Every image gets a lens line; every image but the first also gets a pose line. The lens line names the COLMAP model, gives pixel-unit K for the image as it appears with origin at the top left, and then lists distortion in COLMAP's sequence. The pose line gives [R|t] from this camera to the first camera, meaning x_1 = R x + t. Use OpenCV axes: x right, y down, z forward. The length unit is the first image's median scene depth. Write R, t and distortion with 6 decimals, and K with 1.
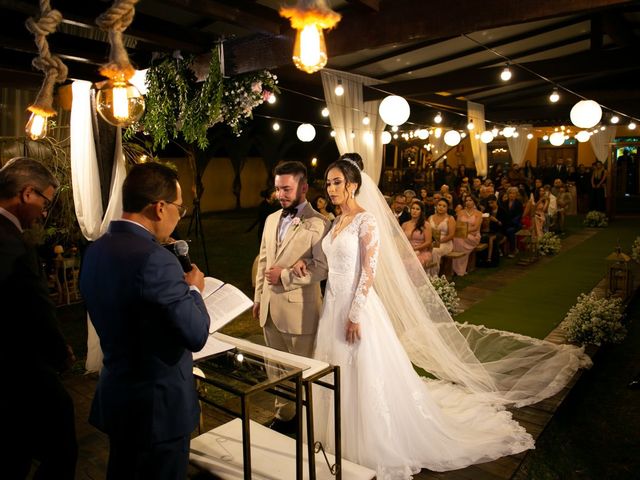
lens RADIAL K [[502.2, 0, 320.0], [0, 502.2, 240.0], [0, 0, 1]] dist [-0.039044, -0.001468]
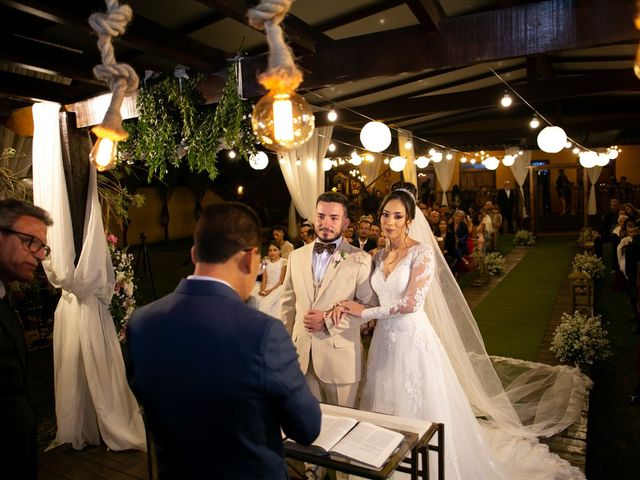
lens RADIAL K [[502.2, 0, 320.0], [0, 502.2, 240.0], [0, 0, 1]] dist [-0.039044, -0.001468]
pose [[0.984651, -0.037184, 0.170529, -0.199933], [0.046053, 0.997768, -0.048348, -0.023368], [-0.168350, 0.055460, 0.984166, 0.103571]]
